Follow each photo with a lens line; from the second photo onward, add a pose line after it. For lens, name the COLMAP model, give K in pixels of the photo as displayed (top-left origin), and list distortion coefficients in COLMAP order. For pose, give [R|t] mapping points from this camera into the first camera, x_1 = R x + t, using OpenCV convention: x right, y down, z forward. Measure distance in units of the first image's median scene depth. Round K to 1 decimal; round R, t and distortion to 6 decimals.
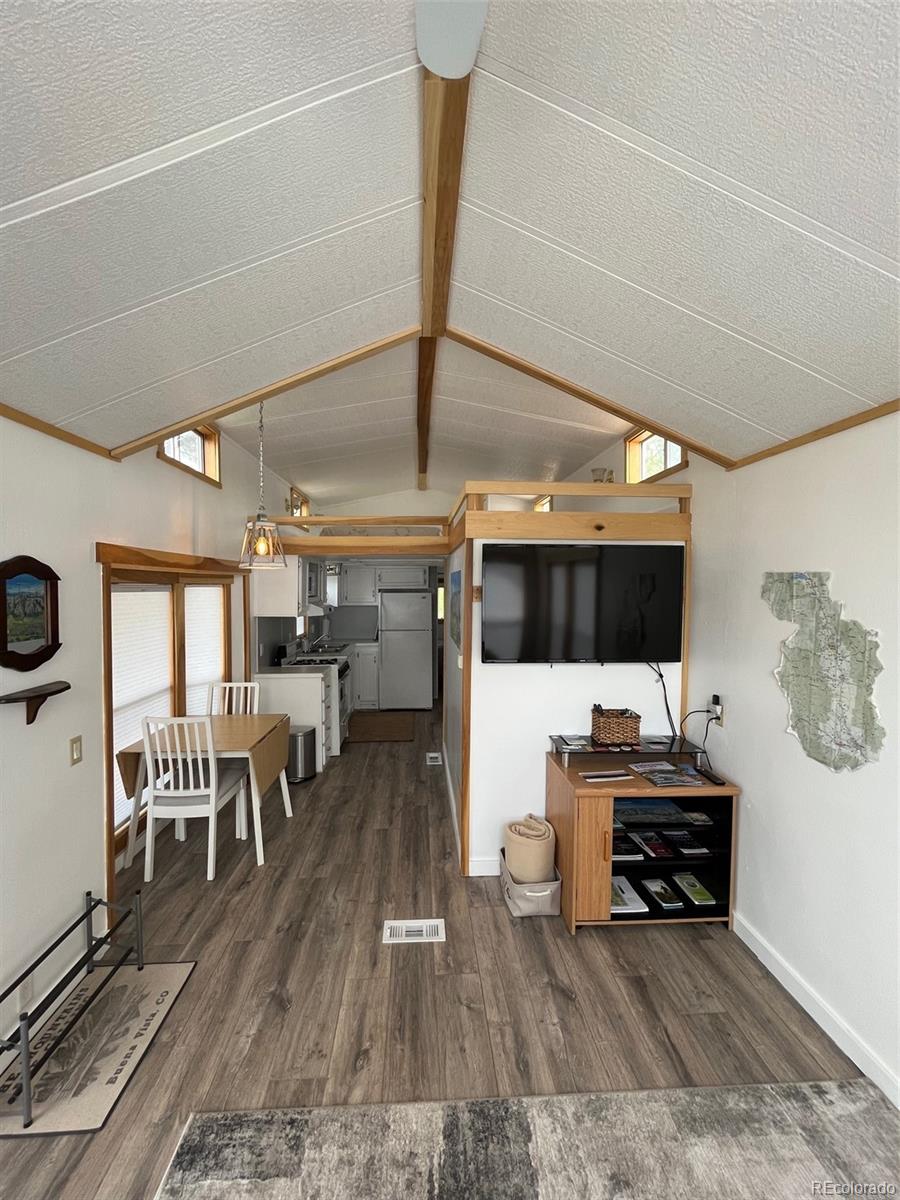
lens RADIAL K [[484.5, 0, 446.8], [0, 484.5, 601.5], [0, 0, 1]] dist [-0.003855, 0.000427]
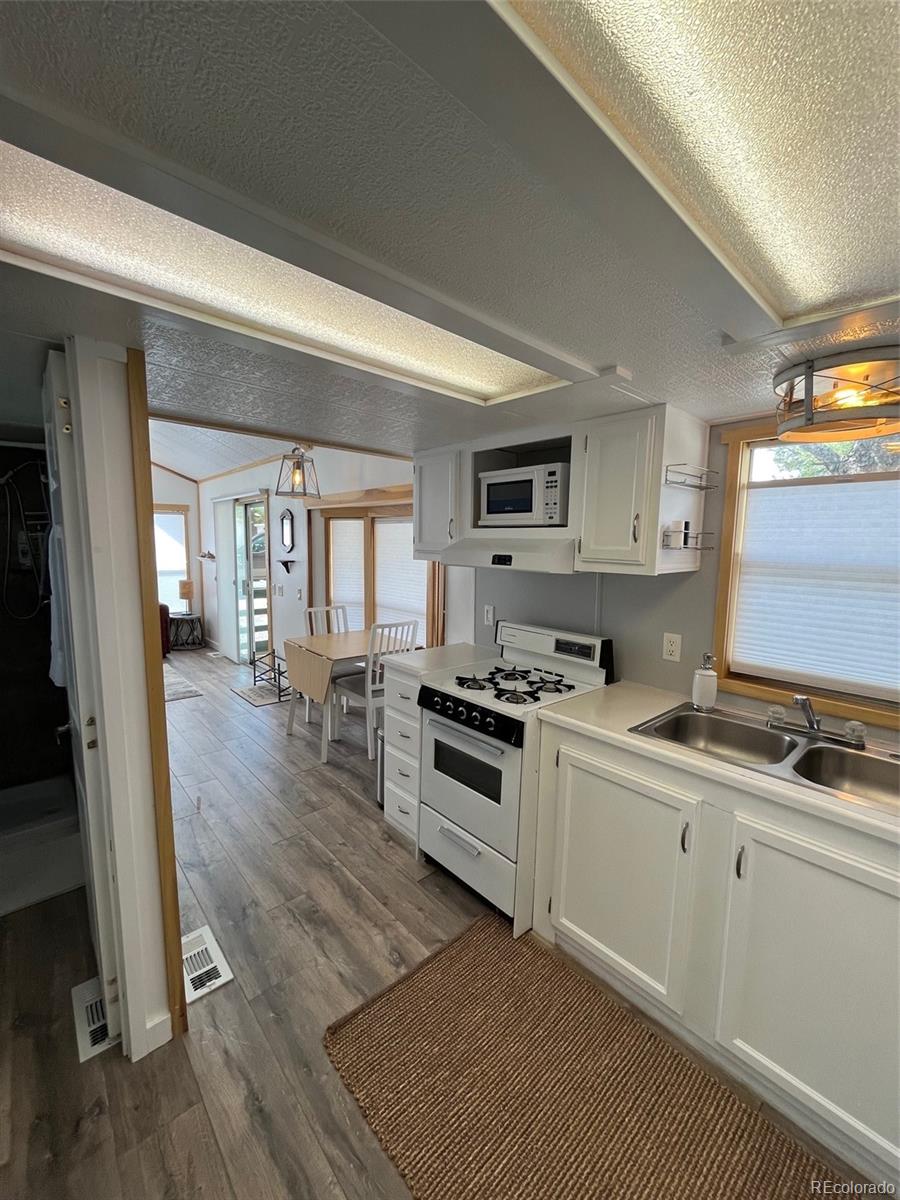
lens RADIAL K [[484.5, 0, 449.3], [0, 484.5, 597.3], [0, 0, 1]] dist [-0.003855, 0.000427]
pose [[-0.781402, 0.057670, -0.621357, 0.080128], [-0.038195, 0.989434, 0.139865, -0.017287], [0.622858, 0.133024, -0.770943, 3.004535]]
